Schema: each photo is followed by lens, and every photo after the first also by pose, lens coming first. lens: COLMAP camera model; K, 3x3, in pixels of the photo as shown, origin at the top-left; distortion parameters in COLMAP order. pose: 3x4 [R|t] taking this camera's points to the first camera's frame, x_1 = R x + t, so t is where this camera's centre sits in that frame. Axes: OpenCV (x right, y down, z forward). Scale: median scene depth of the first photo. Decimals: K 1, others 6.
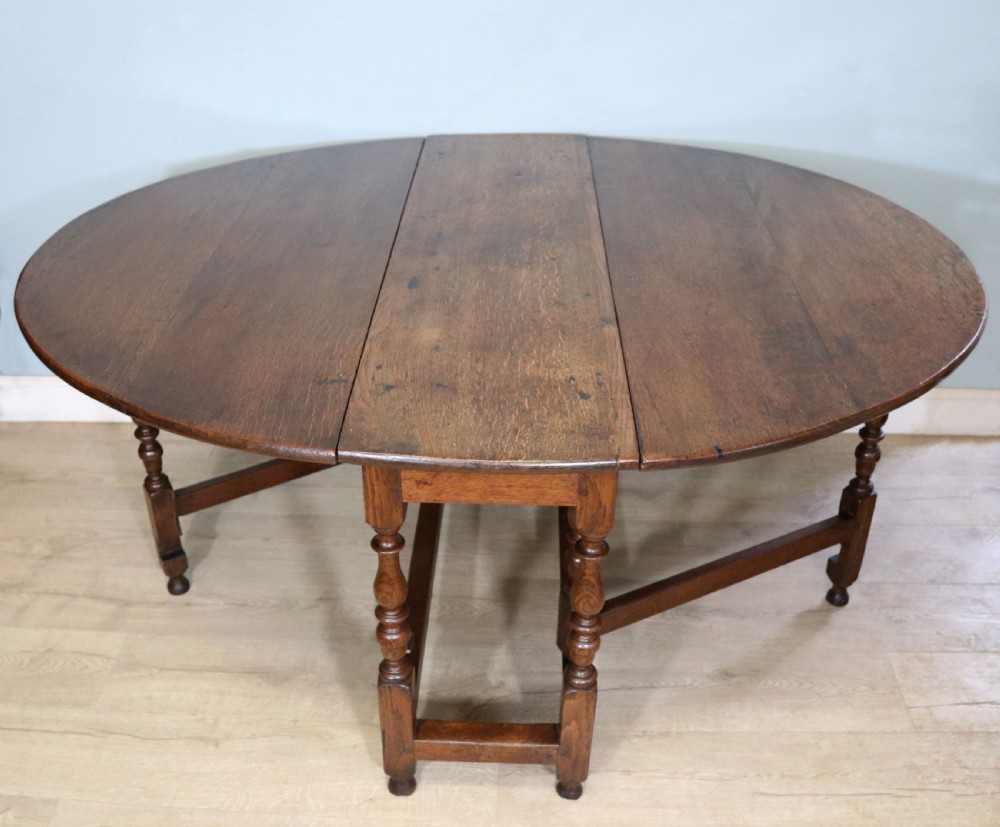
lens RADIAL K [[996.4, 0, 450.3], [0, 996.4, 421.2], [0, 0, 1]] dist [-0.188475, 0.120108]
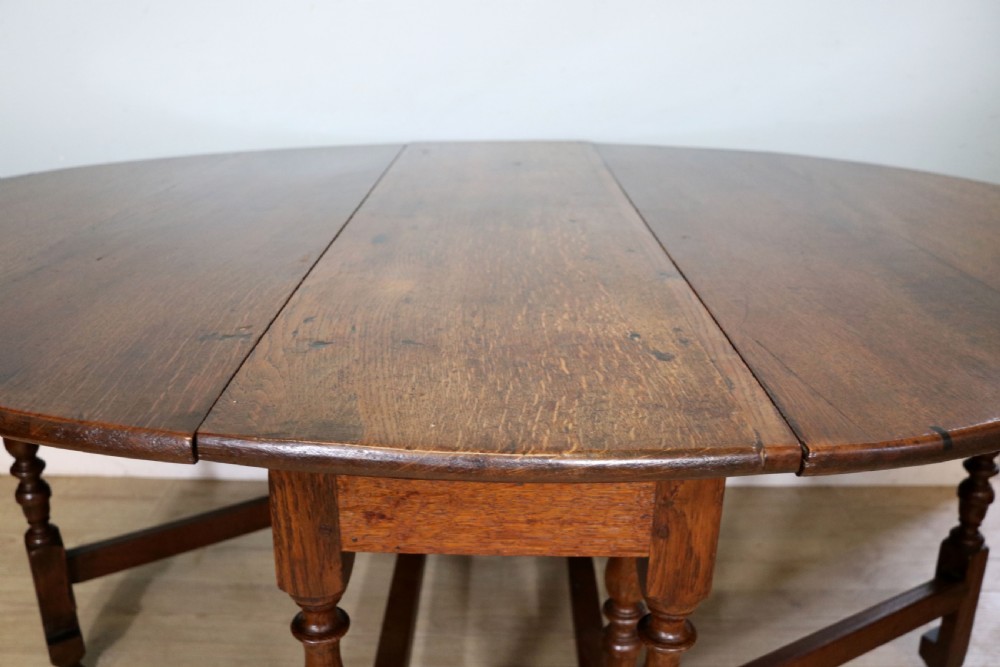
lens RADIAL K [[846.6, 0, 483.3], [0, 846.6, 335.4], [0, 0, 1]] dist [-0.164332, 0.160496]
pose [[0.998570, 0.008989, 0.052702, 0.005294], [0.001886, 0.979229, -0.202748, 0.048763], [-0.053429, 0.202558, 0.977812, 0.430944]]
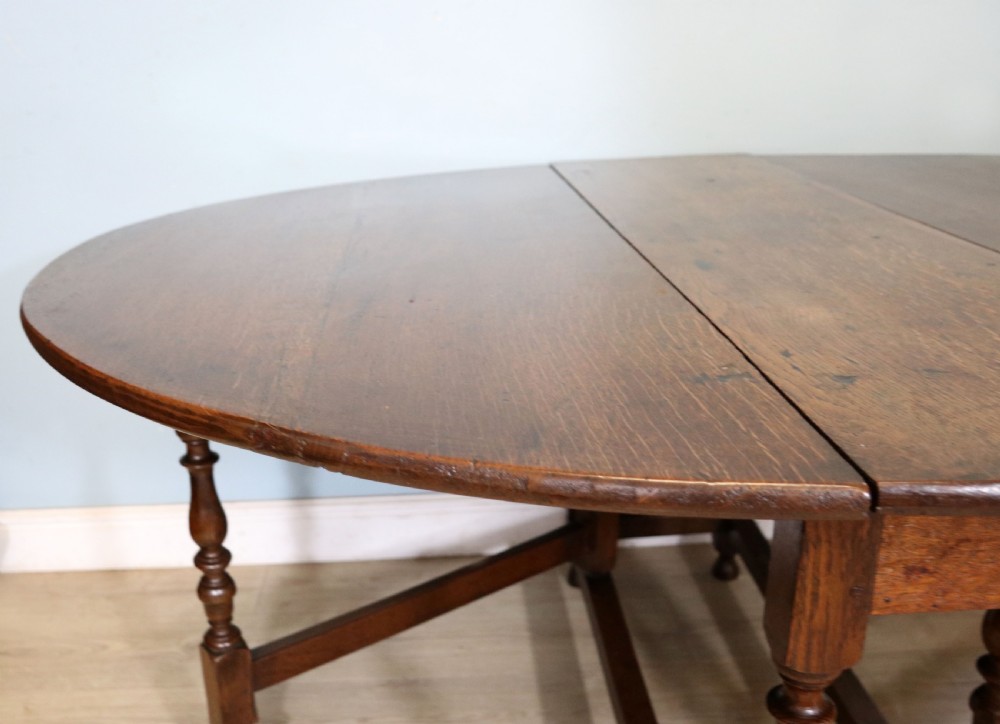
lens RADIAL K [[956.2, 0, 434.6], [0, 956.2, 363.2], [0, 0, 1]] dist [-0.154429, 0.139478]
pose [[0.997252, -0.044851, 0.058972, -0.241719], [0.057174, 0.972093, -0.227524, 0.043873], [-0.047121, 0.230270, 0.971985, 0.456179]]
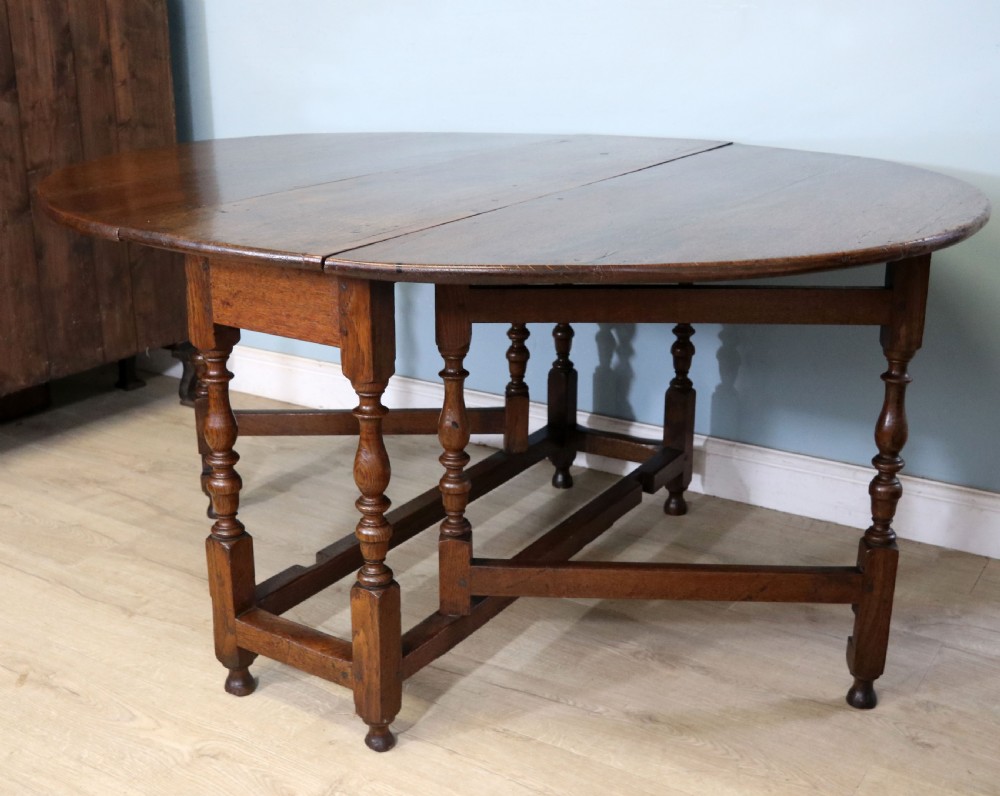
lens RADIAL K [[1164.6, 0, 482.0], [0, 1164.6, 428.8], [0, 0, 1]] dist [-0.010348, -0.489783]
pose [[0.874499, 0.183798, -0.448854, 0.665194], [-0.267993, 0.954431, -0.131306, 0.234549], [0.404267, 0.235116, 0.883905, 0.036754]]
